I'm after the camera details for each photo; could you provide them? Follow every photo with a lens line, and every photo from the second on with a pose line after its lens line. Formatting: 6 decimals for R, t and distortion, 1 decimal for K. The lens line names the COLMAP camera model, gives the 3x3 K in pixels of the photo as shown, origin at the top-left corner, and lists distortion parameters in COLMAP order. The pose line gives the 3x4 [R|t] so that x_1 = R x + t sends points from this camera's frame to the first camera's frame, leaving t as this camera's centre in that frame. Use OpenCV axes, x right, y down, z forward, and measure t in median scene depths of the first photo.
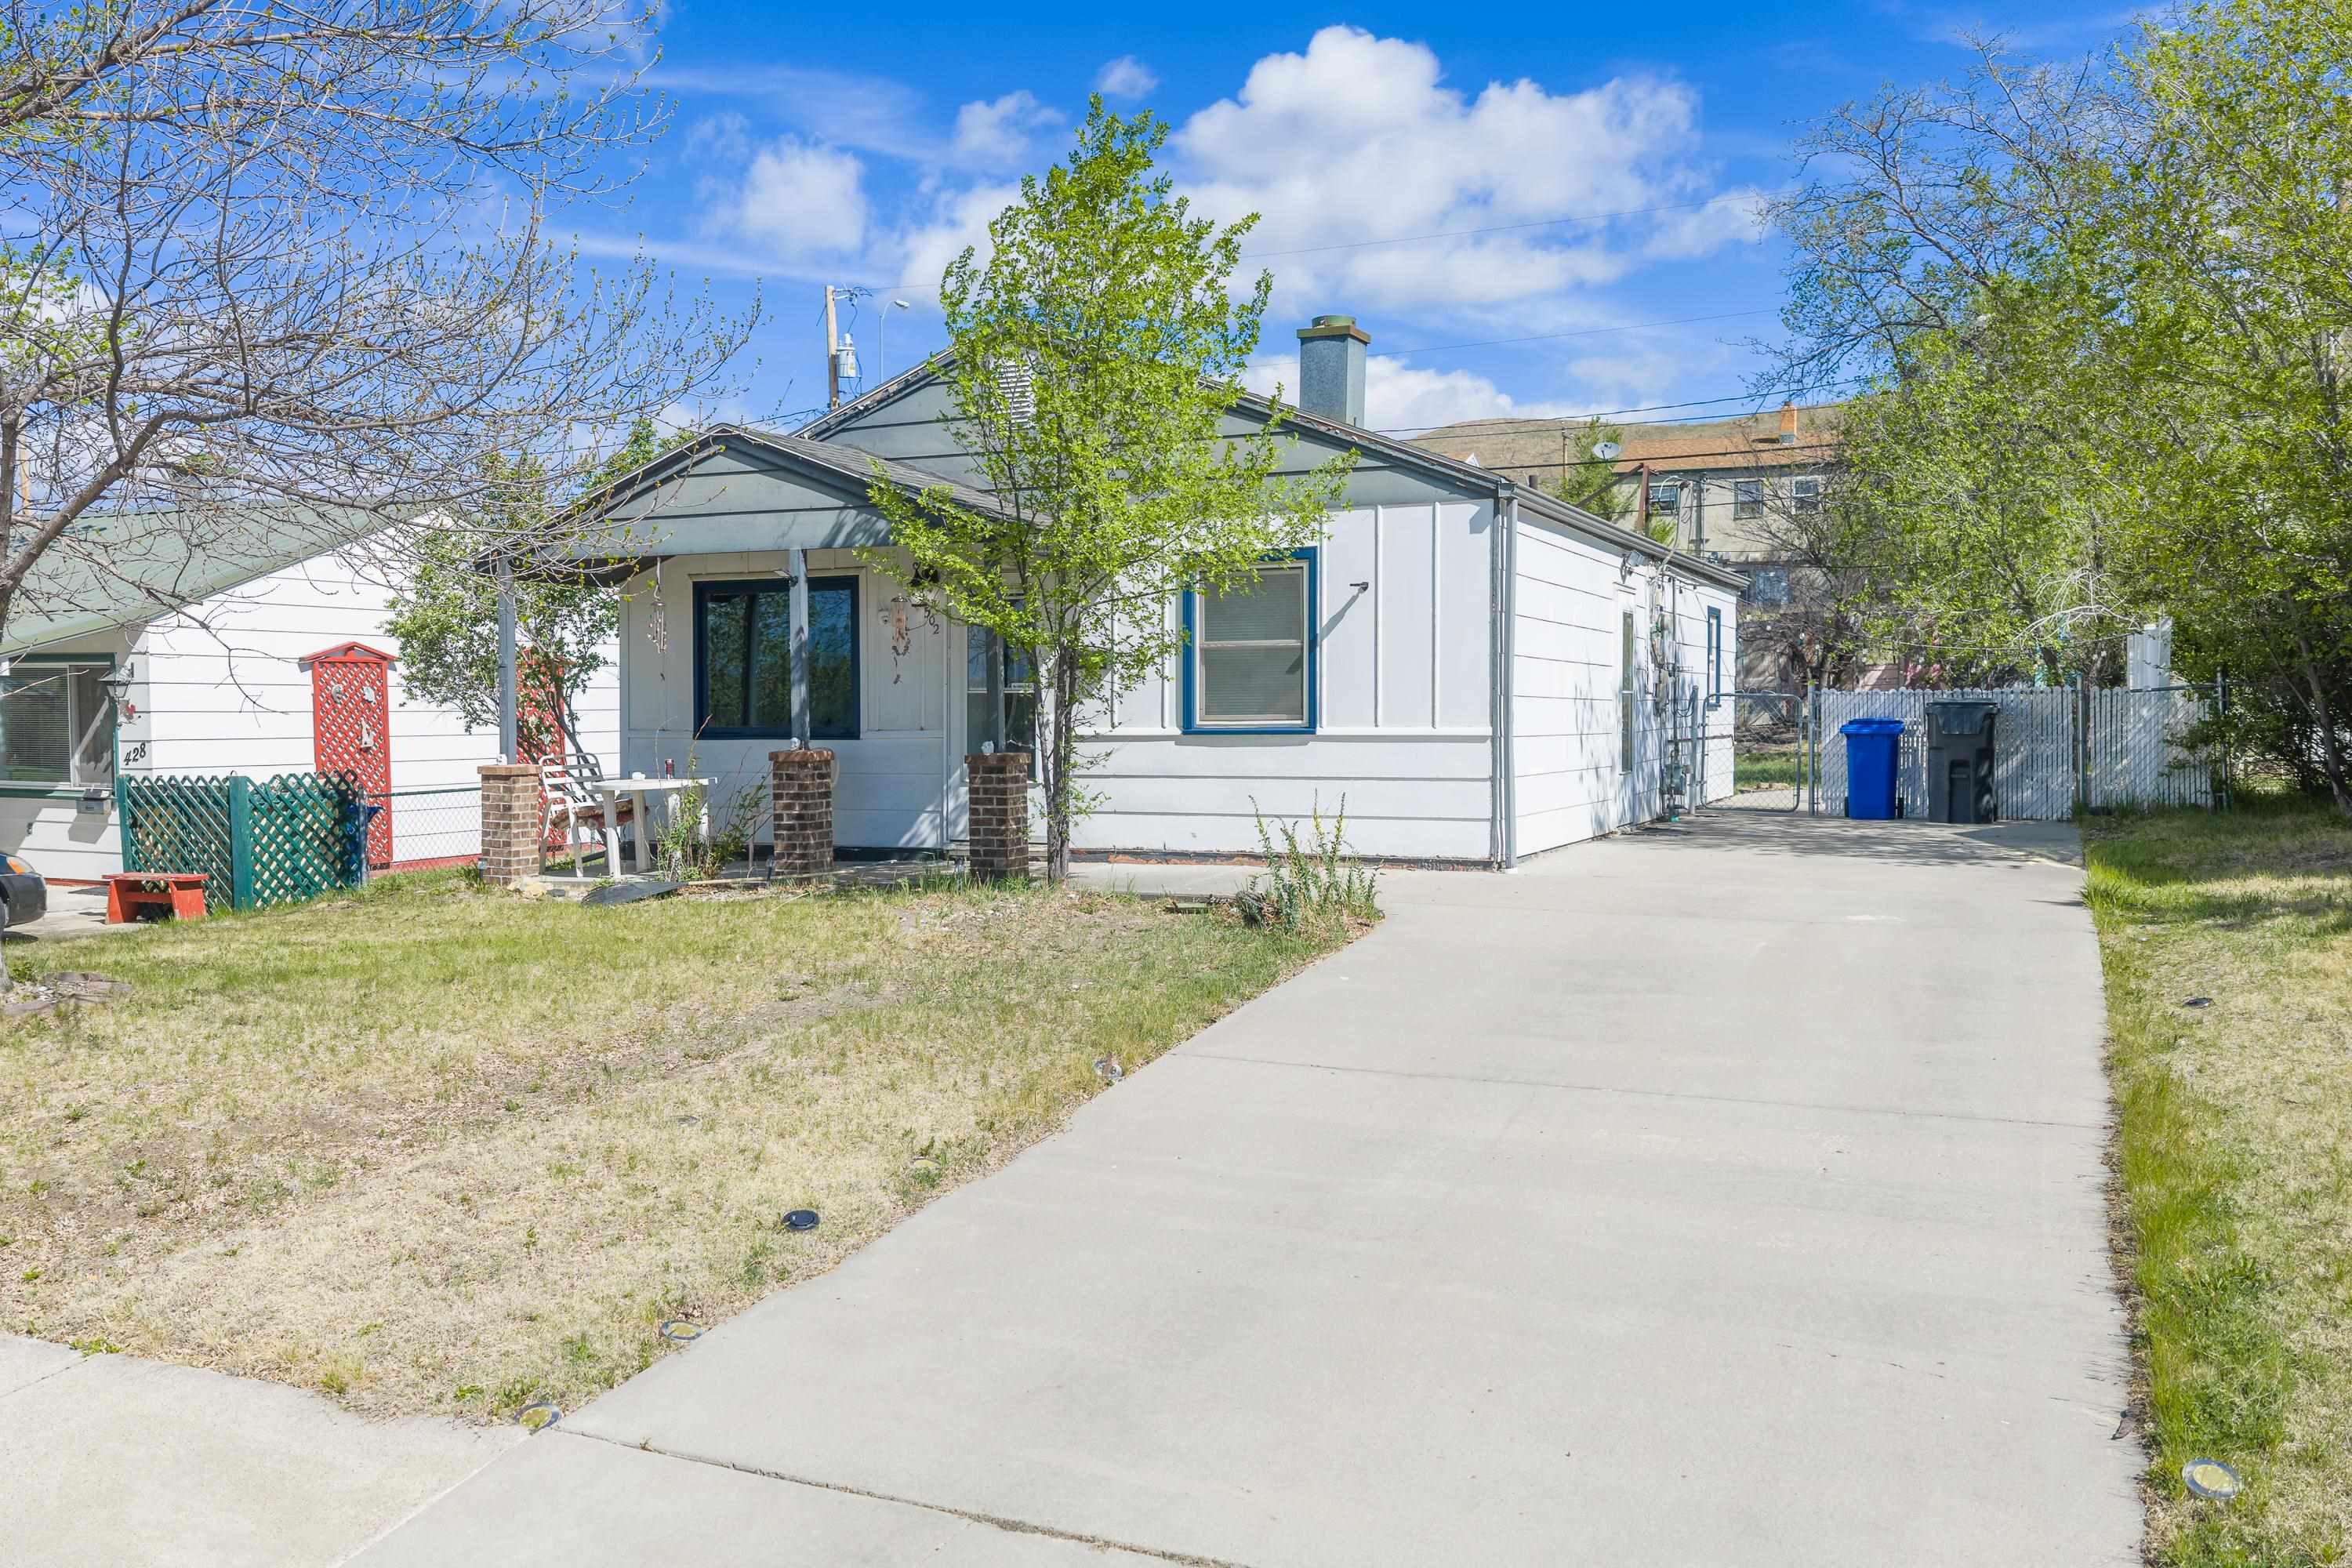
lens RADIAL K [[1927.9, 0, 1150.5], [0, 1927.9, 764.8], [0, 0, 1]] dist [0.015186, -0.014998]
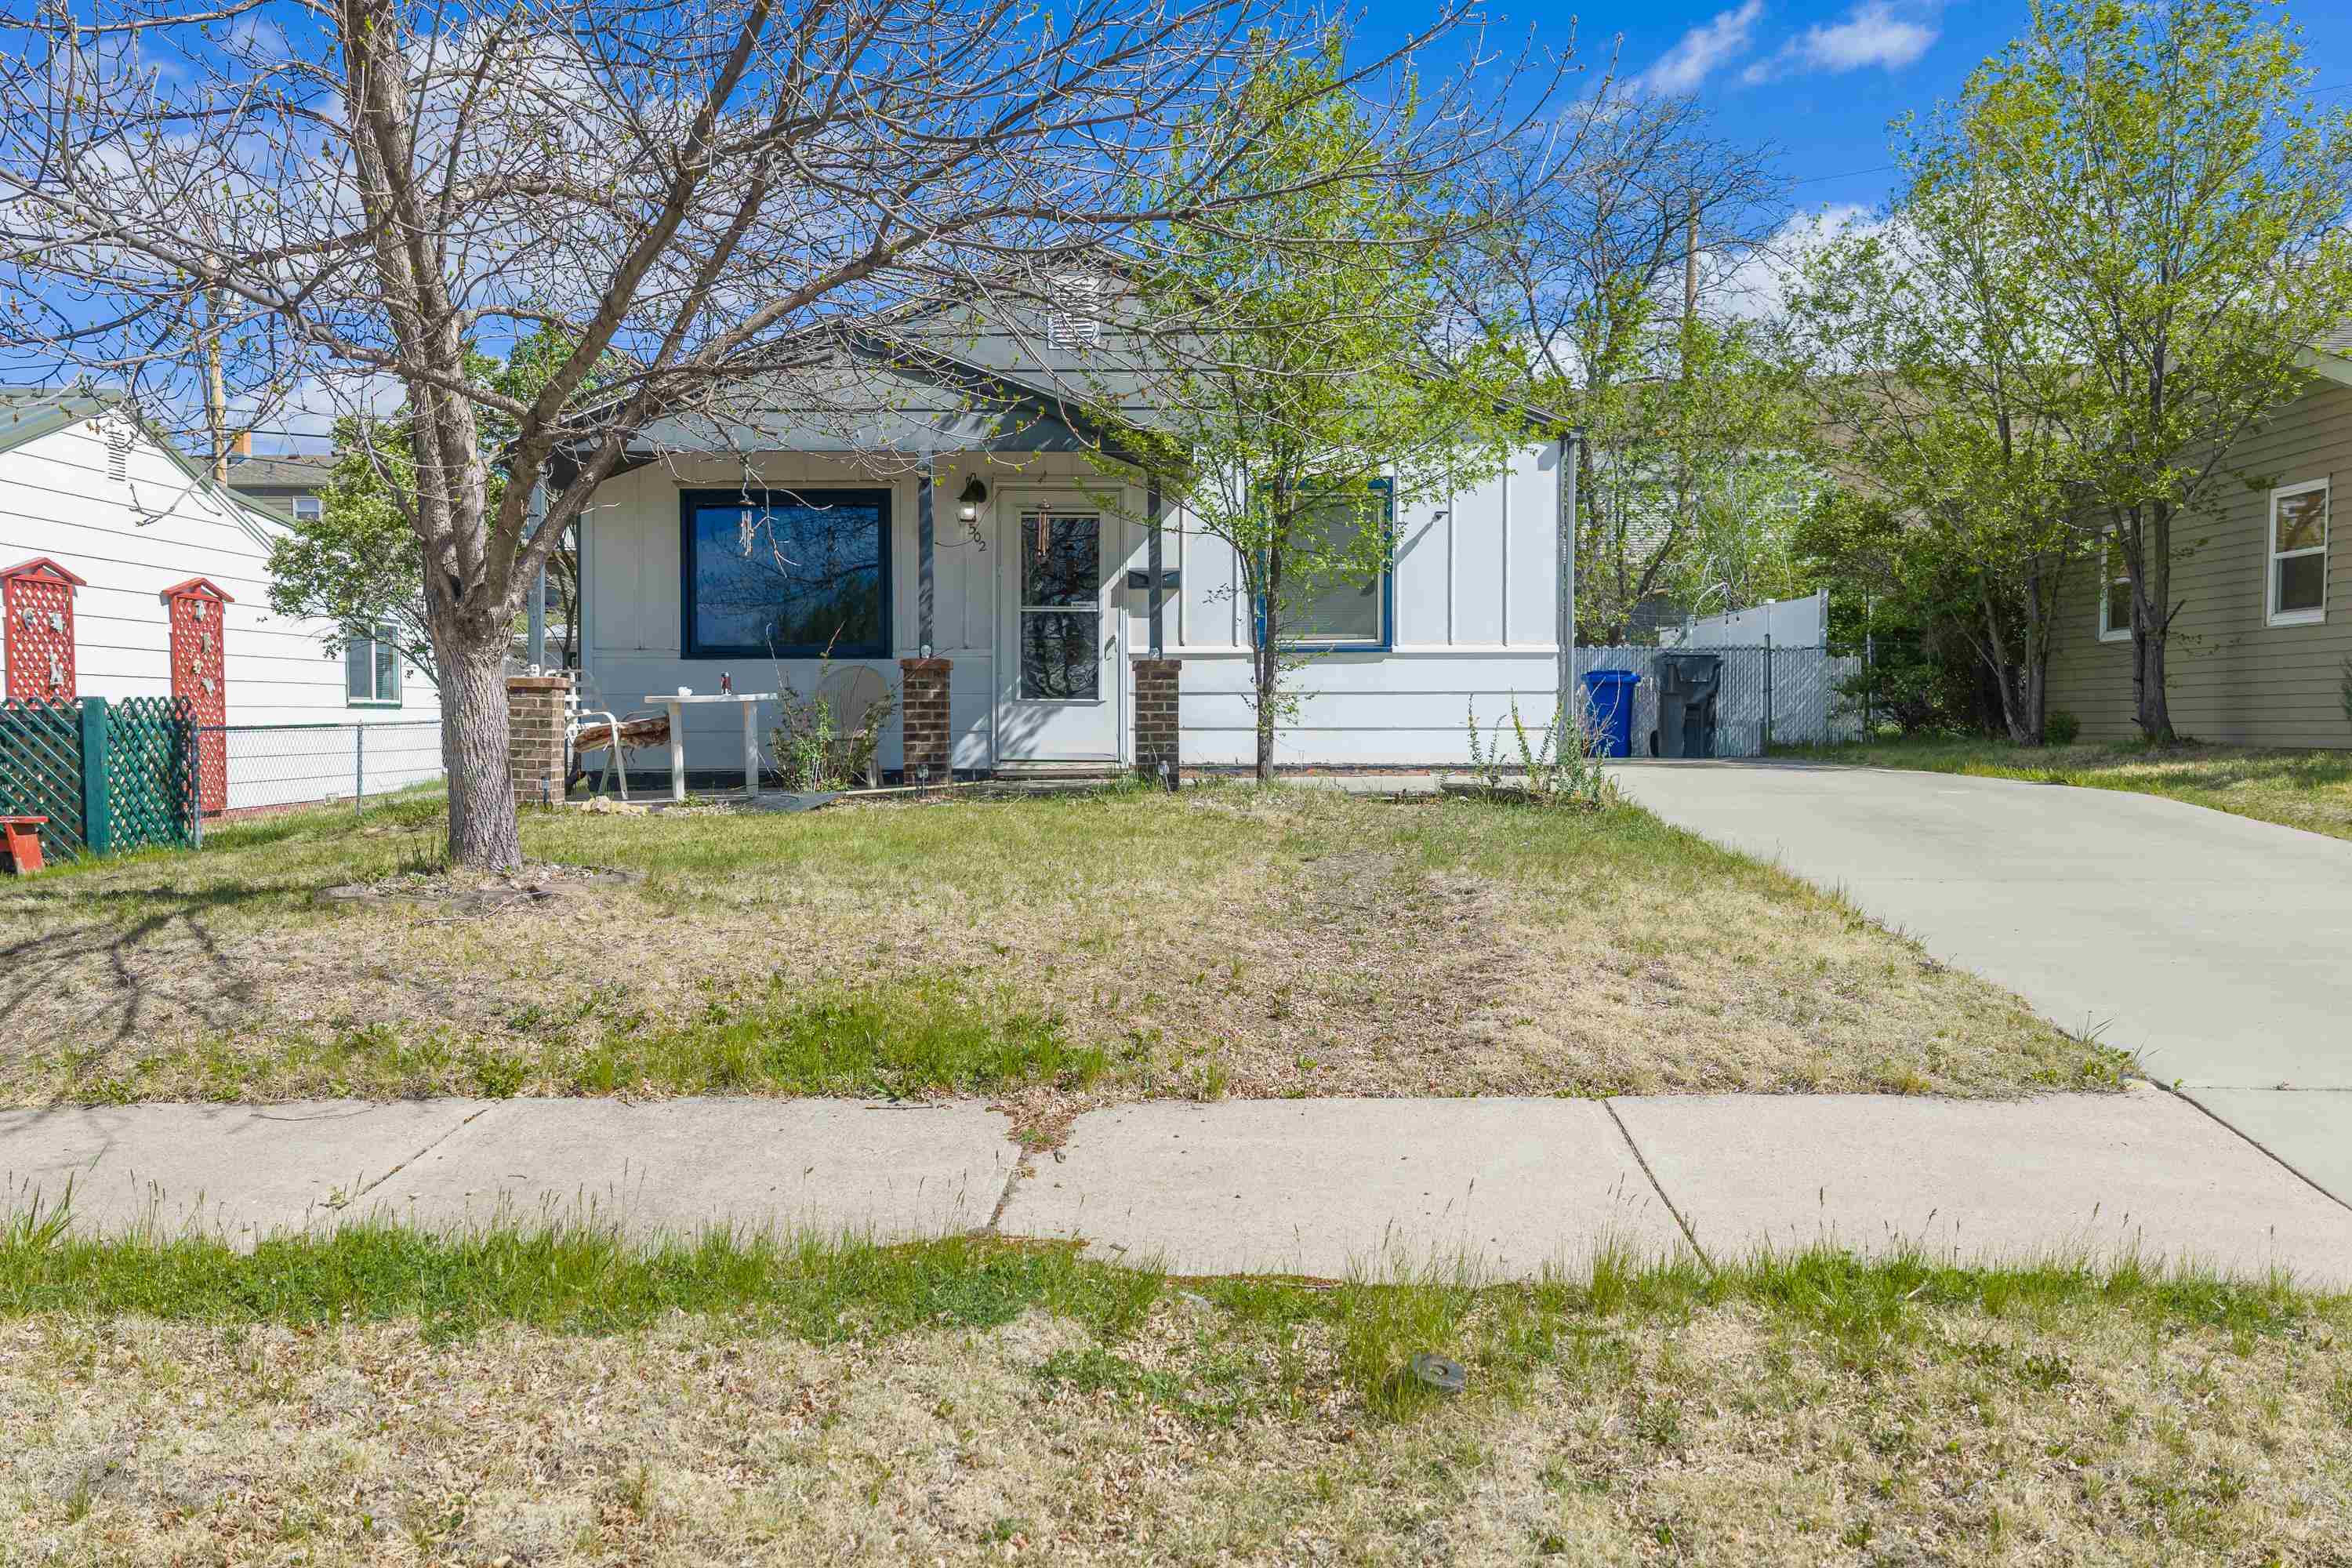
lens RADIAL K [[1927.9, 0, 1150.5], [0, 1927.9, 764.8], [0, 0, 1]] dist [0.015186, -0.014998]
pose [[0.920750, -0.004063, 0.390132, -0.427944], [0.006751, 0.999962, -0.005517, 0.048779], [-0.390095, 0.007714, 0.920742, 0.058842]]
